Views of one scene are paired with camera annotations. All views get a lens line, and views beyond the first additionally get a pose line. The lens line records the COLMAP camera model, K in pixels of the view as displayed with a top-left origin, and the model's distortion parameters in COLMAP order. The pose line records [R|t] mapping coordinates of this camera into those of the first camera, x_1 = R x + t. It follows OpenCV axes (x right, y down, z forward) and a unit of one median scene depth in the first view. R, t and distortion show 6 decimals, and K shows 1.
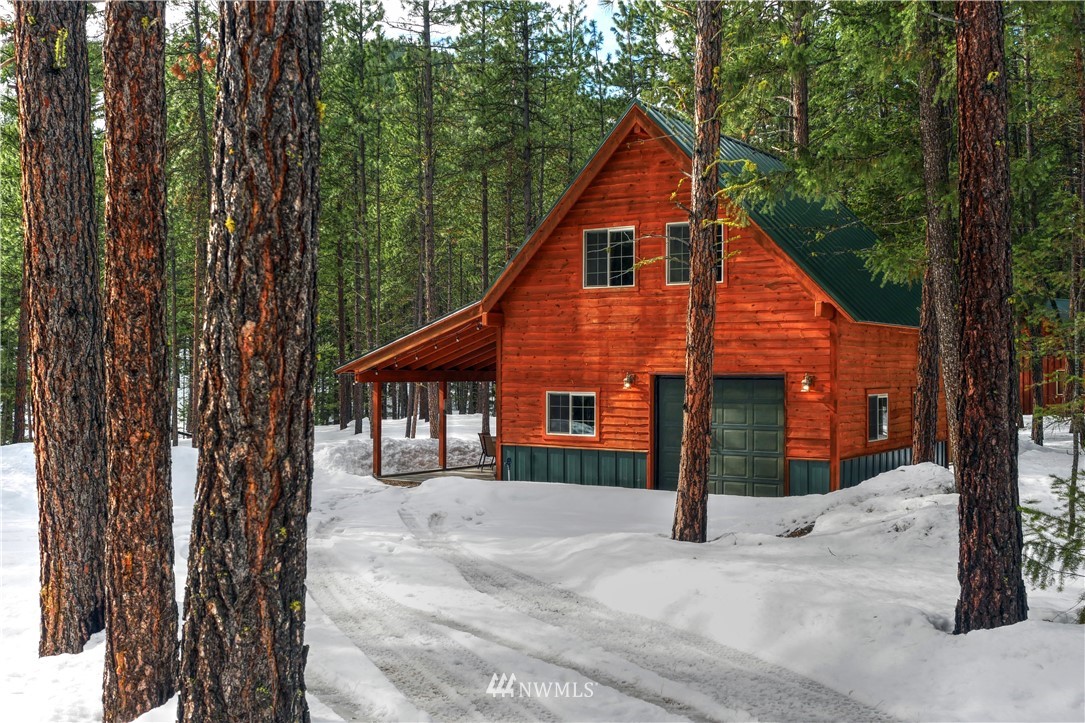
lens RADIAL K [[1132.3, 0, 542.5], [0, 1132.3, 361.5], [0, 0, 1]] dist [0.004445, 0.004656]
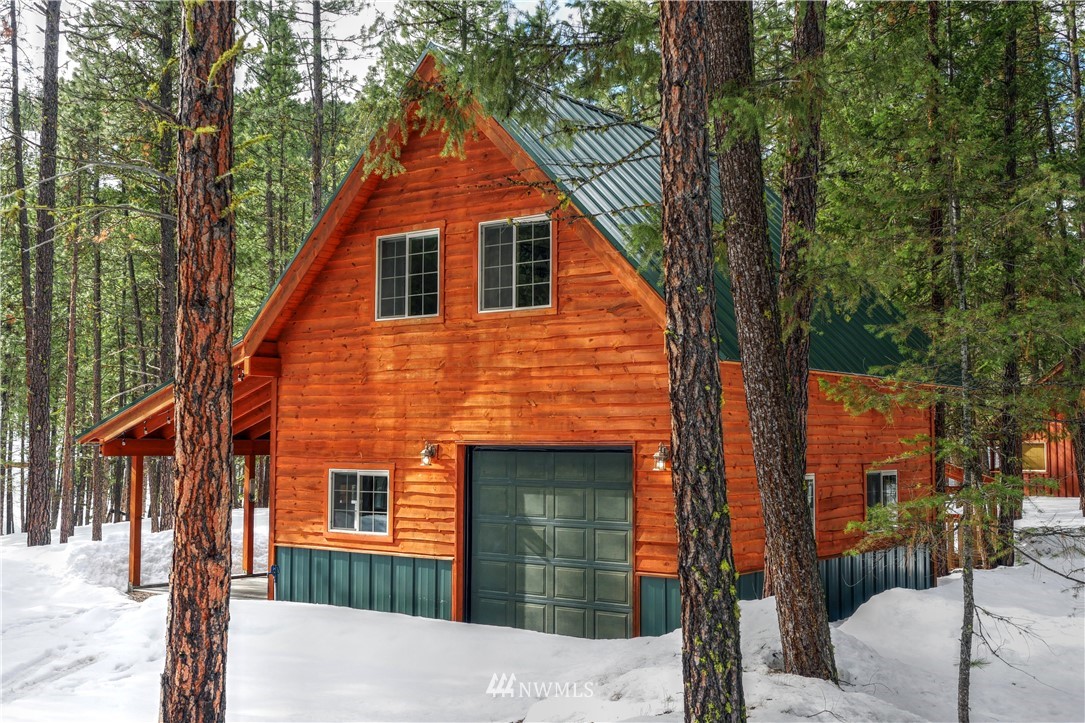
lens RADIAL K [[1227.5, 0, 542.5], [0, 1227.5, 361.5], [0, 0, 1]] dist [0.001753, 0.014676]
pose [[0.998626, -0.002748, -0.052326, 0.182732], [-0.000351, 0.998251, -0.059116, 0.005227], [0.052397, 0.059053, 0.996879, 0.263620]]
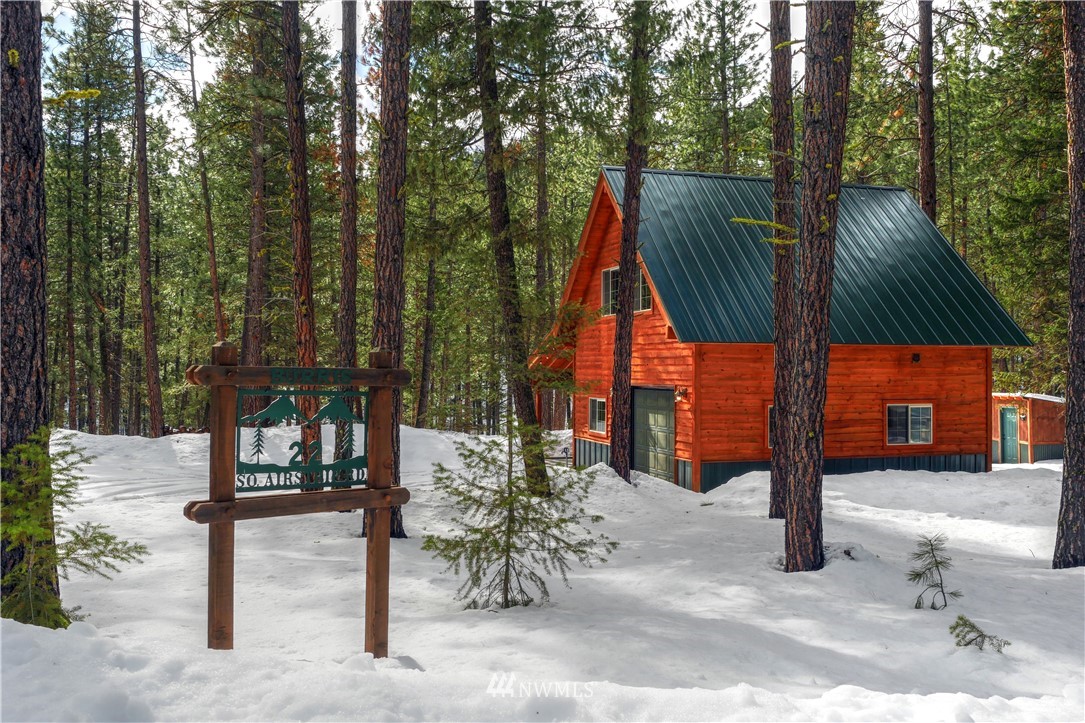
lens RADIAL K [[972.2, 0, 536.9], [0, 972.2, 357.7], [0, 0, 1]] dist [-0.015088, -0.005375]
pose [[0.785711, -0.005894, -0.618566, 0.670459], [0.001994, 0.999974, -0.006996, -0.011228], [0.618591, 0.004263, 0.785702, 0.104206]]
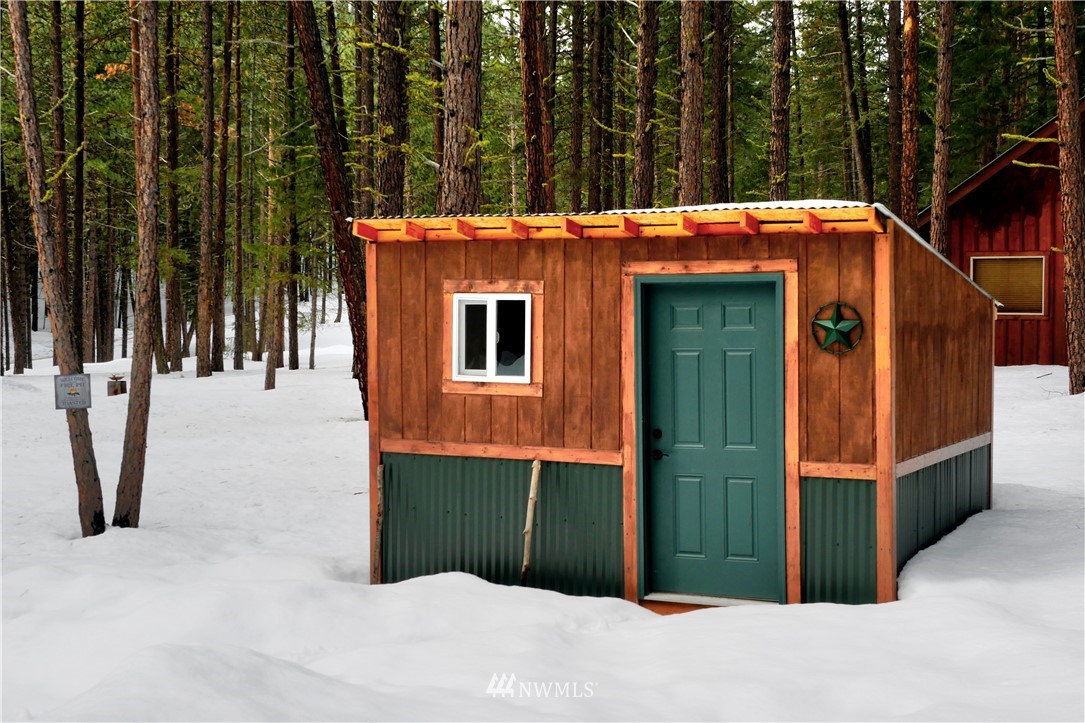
lens RADIAL K [[1522.9, 0, 542.5], [0, 1522.9, 361.5], [0, 0, 1]] dist [-0.016179, -0.011797]
pose [[0.952910, -0.004750, 0.303215, 0.136016], [-0.006561, 0.999320, 0.036273, 0.064992], [-0.303182, -0.036555, 0.952231, 1.361607]]
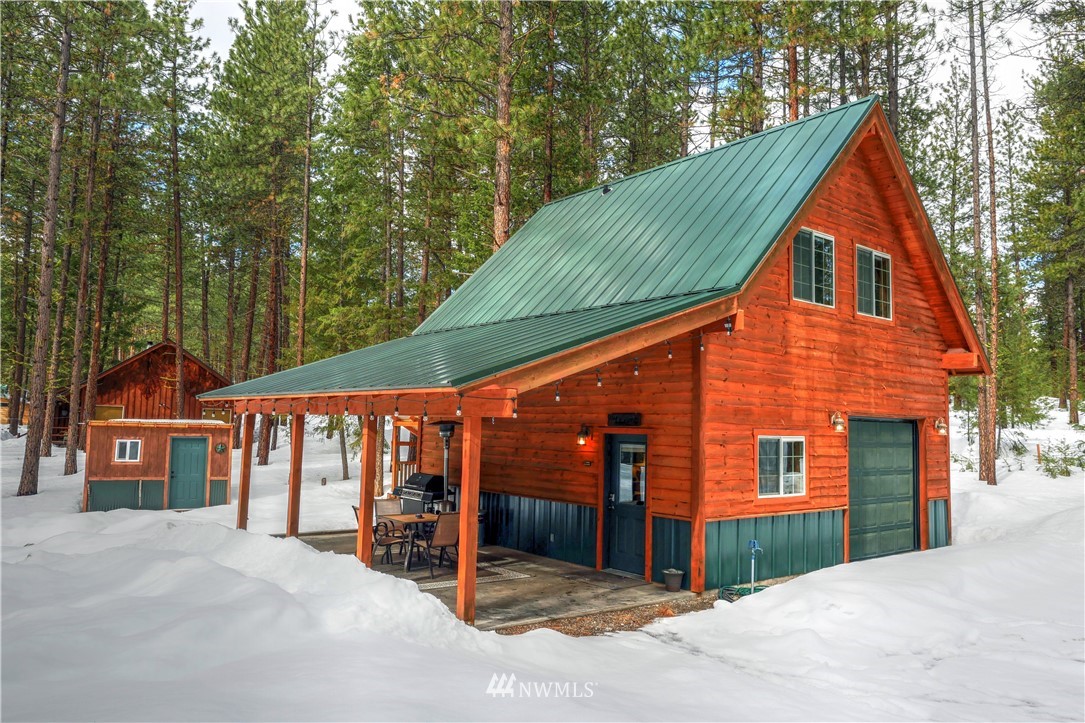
lens RADIAL K [[788.8, 0, 542.7], [0, 788.8, 355.8], [0, 0, 1]] dist [-0.026001, 0.004067]
pose [[0.284360, 0.088274, 0.954645, -0.526440], [-0.030420, 0.996081, -0.083045, 0.022805], [-0.958235, -0.005426, 0.285931, 1.039143]]
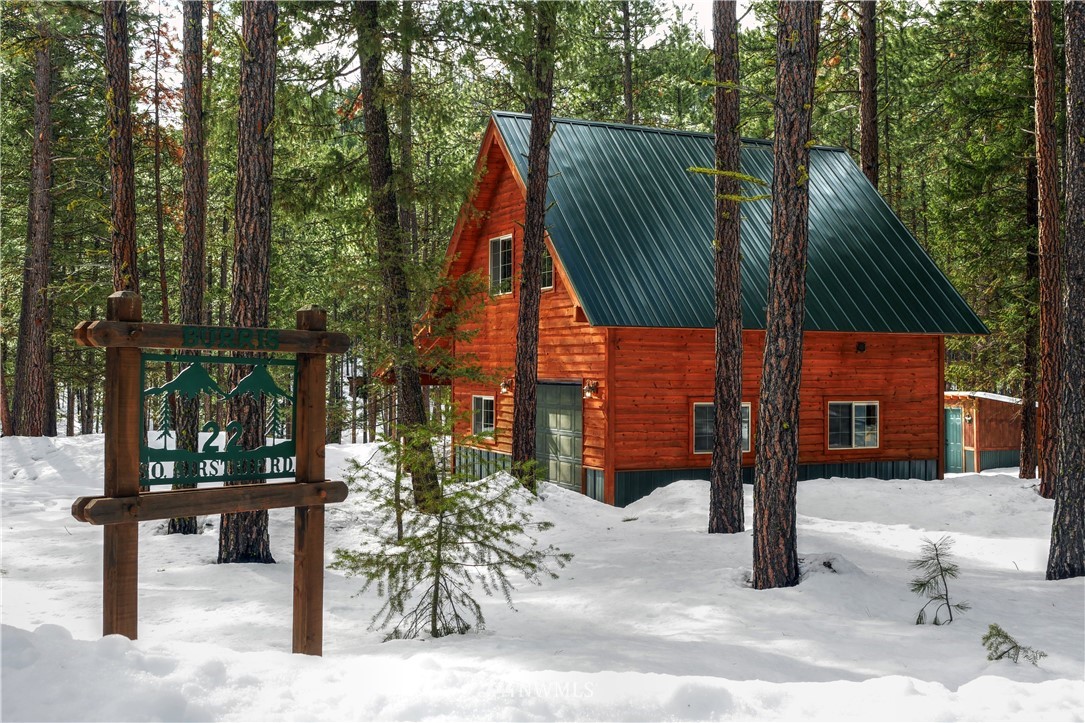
lens RADIAL K [[1189.6, 0, 542.5], [0, 1189.6, 361.5], [0, 0, 1]] dist [-0.015761, -0.010568]
pose [[0.862029, -0.000026, -0.506859, 0.647509], [-0.000469, 1.000000, -0.000848, -0.003869], [0.506858, 0.000968, 0.862029, 0.090298]]
